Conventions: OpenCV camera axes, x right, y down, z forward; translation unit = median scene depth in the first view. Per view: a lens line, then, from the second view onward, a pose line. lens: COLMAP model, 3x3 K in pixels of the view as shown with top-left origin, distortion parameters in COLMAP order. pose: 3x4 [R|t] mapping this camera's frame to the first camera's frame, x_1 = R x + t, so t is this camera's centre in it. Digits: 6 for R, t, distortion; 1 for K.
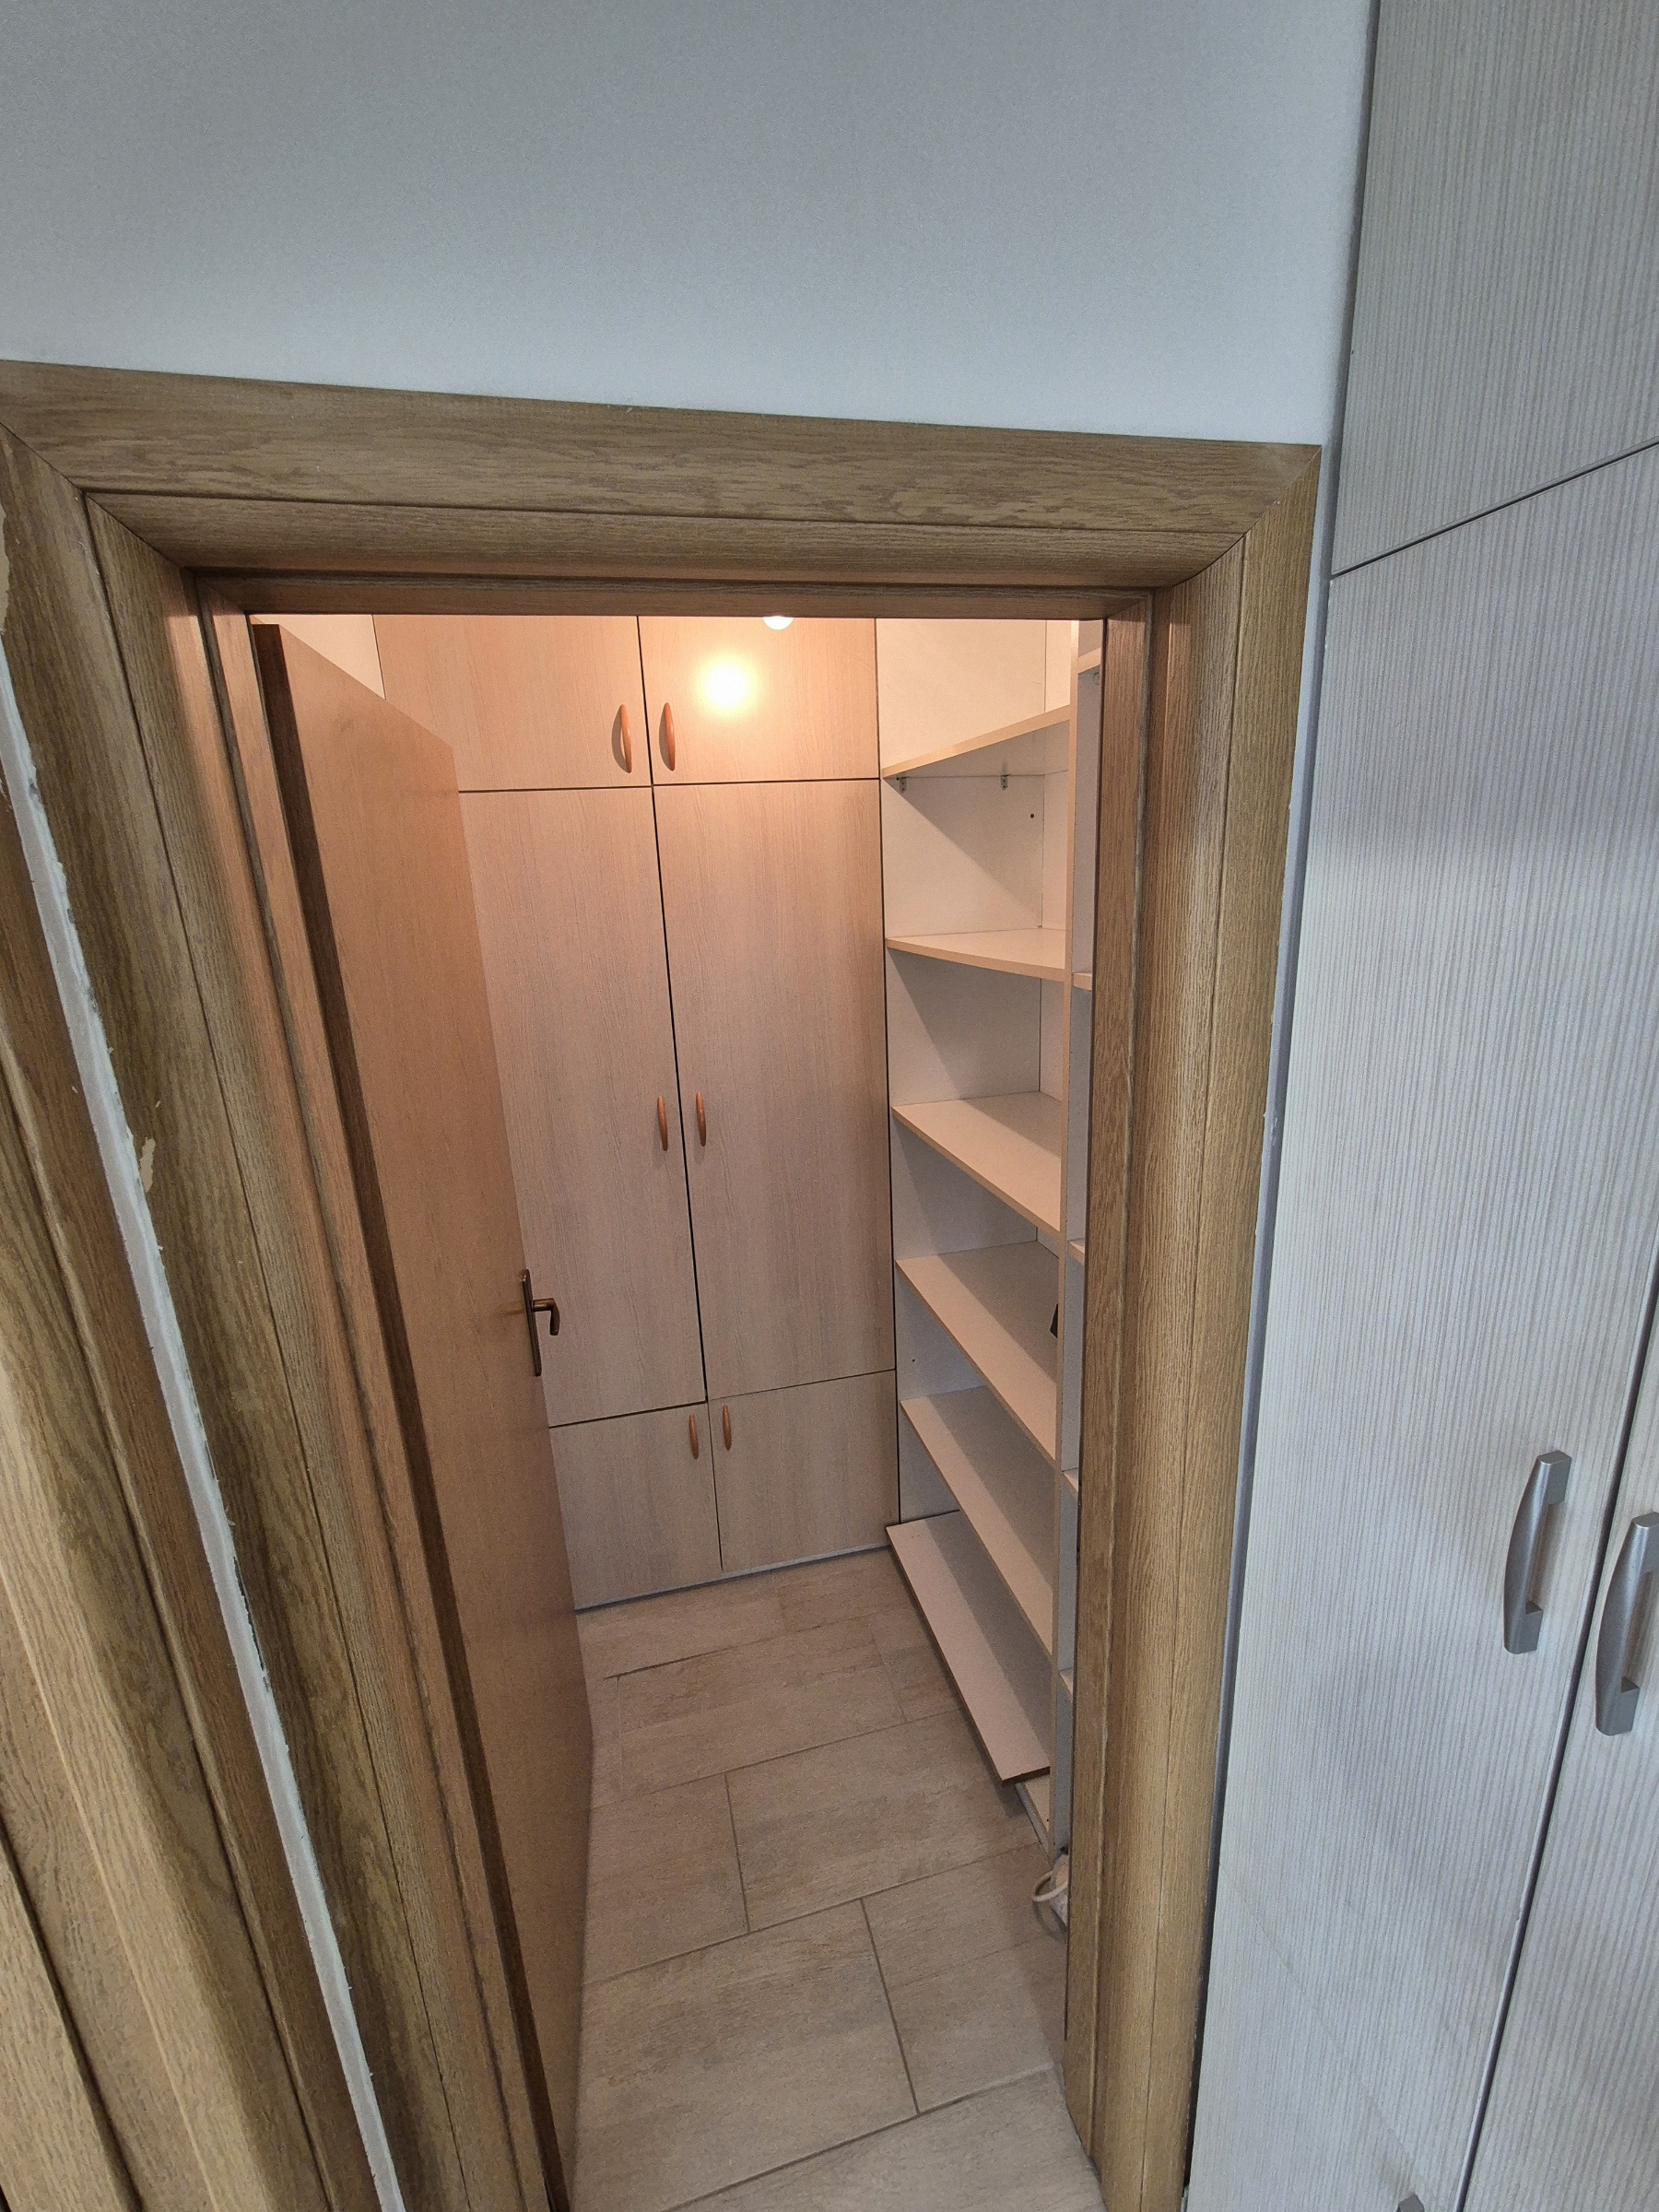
lens RADIAL K [[909.7, 0, 820.5], [0, 909.7, 1108.4], [0, 0, 1]] dist [0.000897, 0.001128]
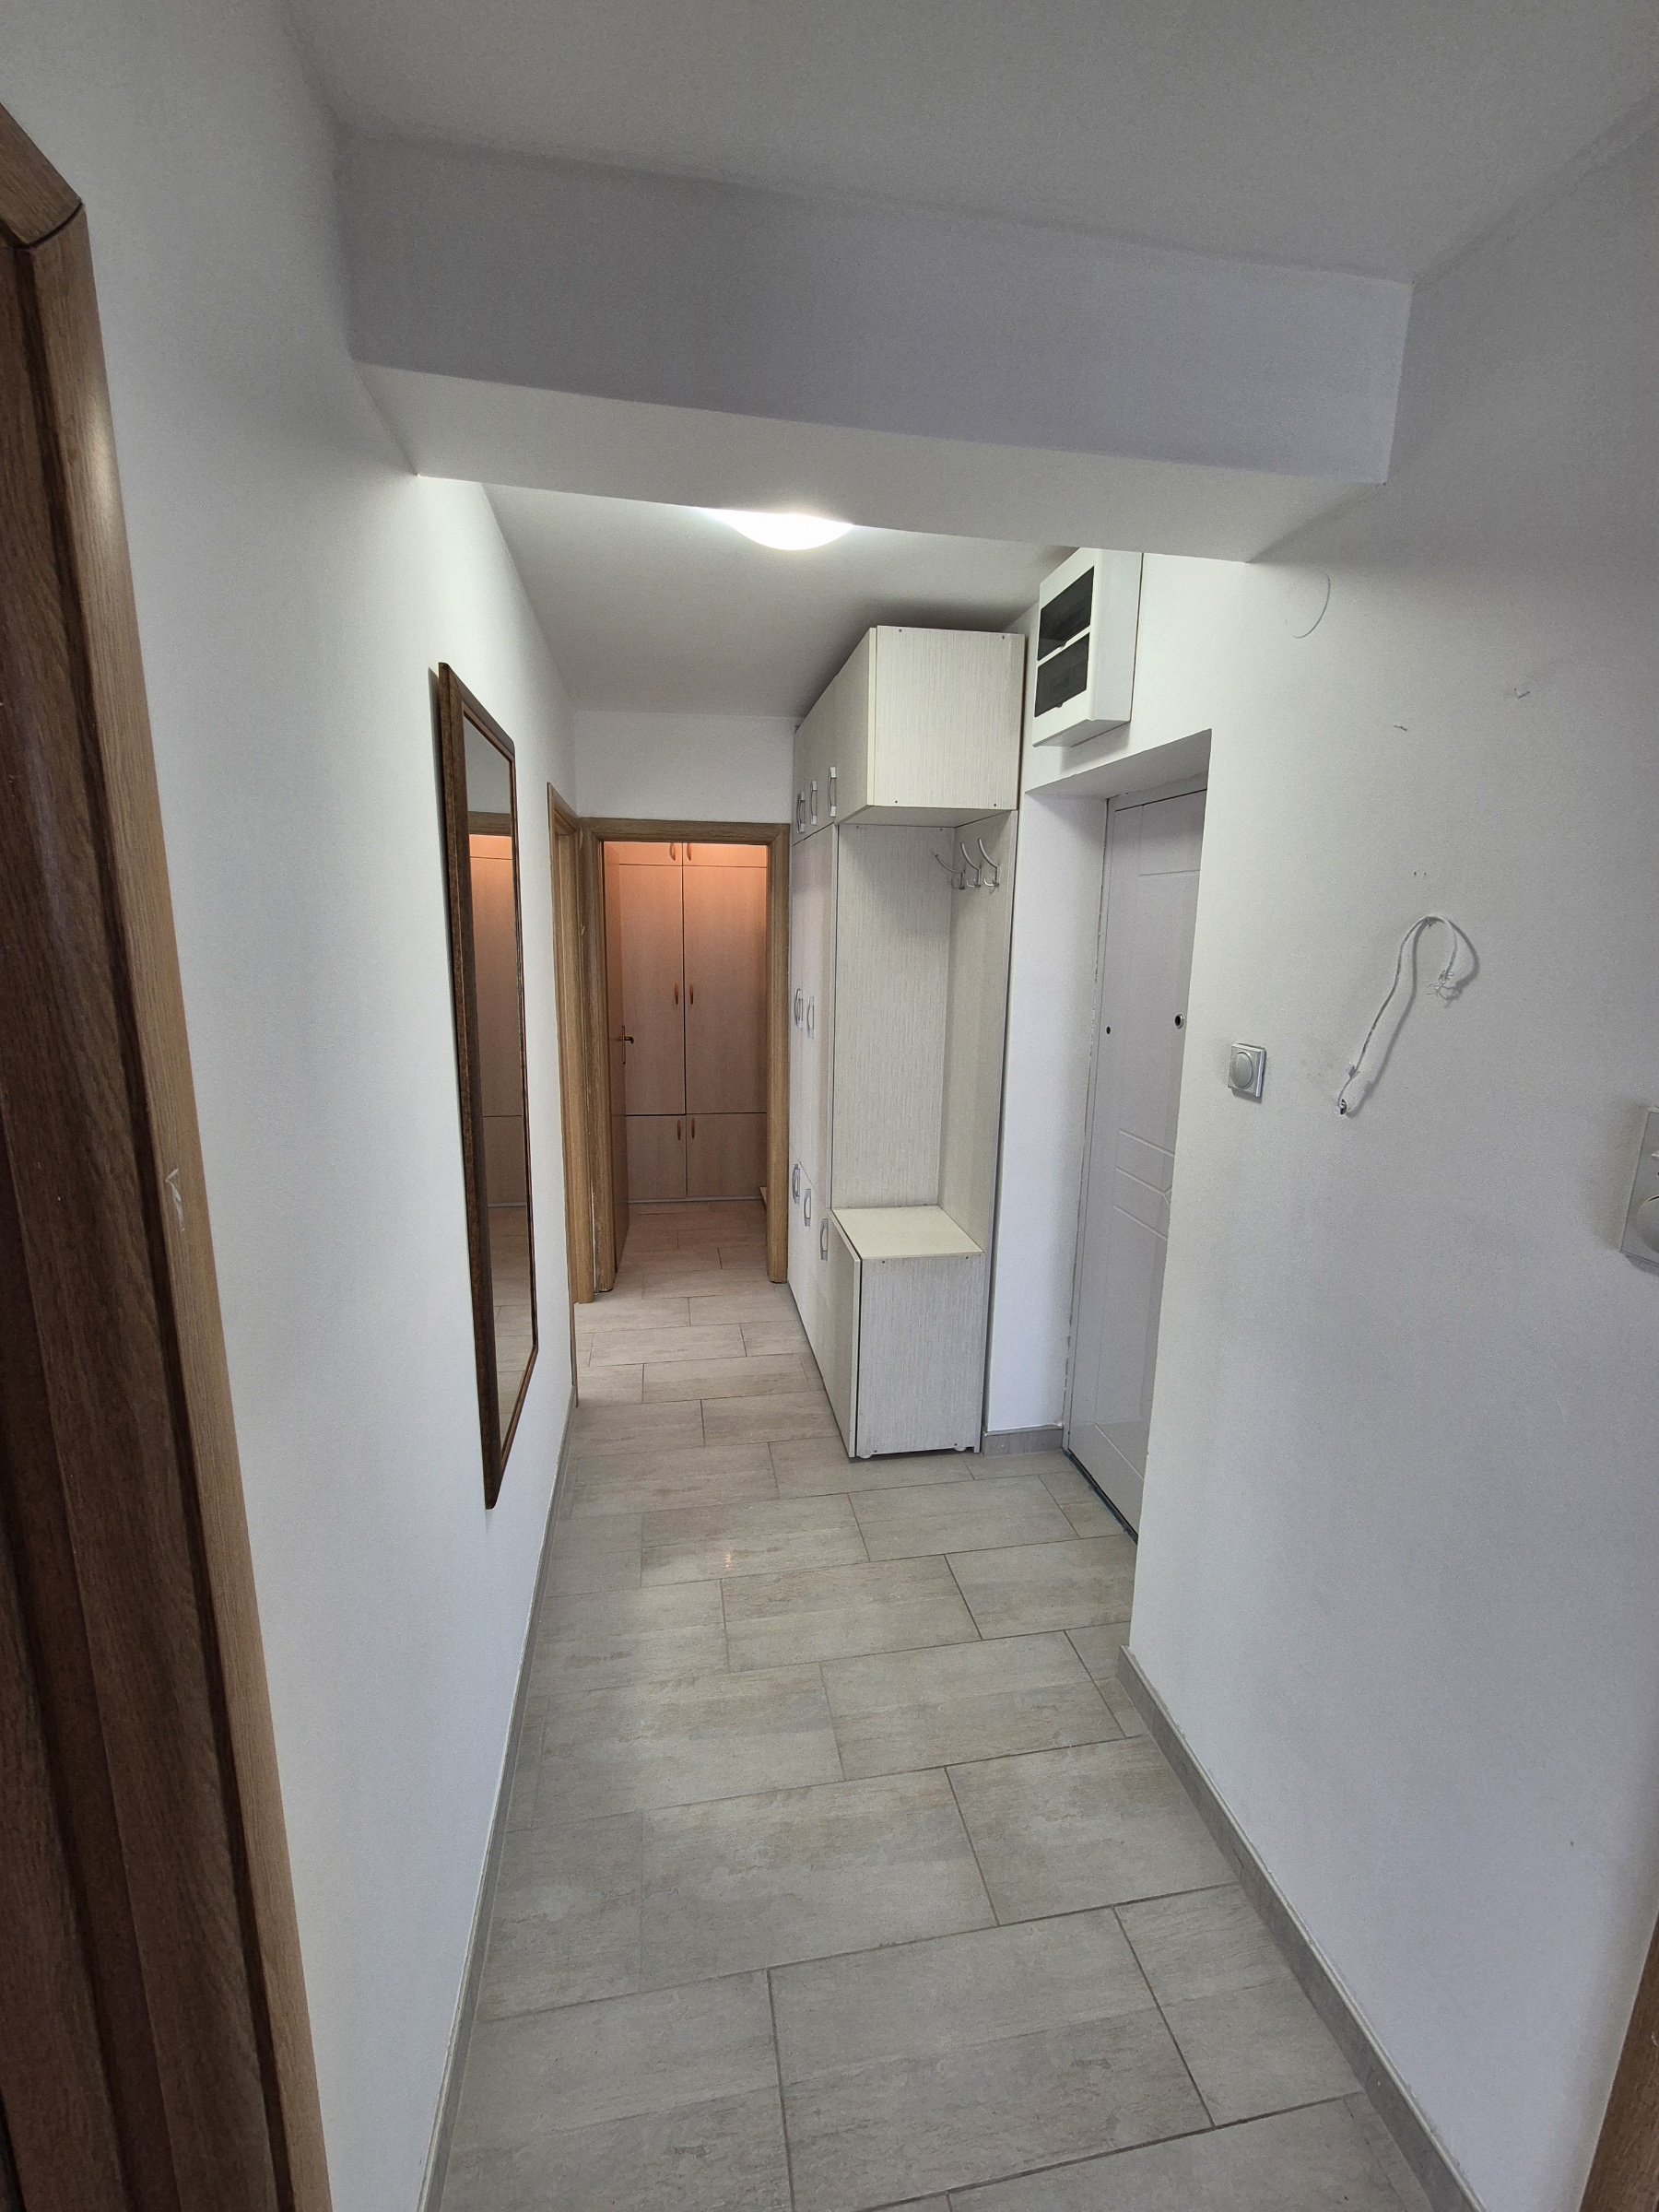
lens RADIAL K [[909.7, 0, 820.5], [0, 909.7, 1108.4], [0, 0, 1]] dist [0.000897, 0.001128]
pose [[0.995474, 0.075096, -0.058242, 0.503556], [-0.078483, 0.995213, -0.058230, 0.571585], [0.053590, 0.062537, 0.996603, -1.887126]]
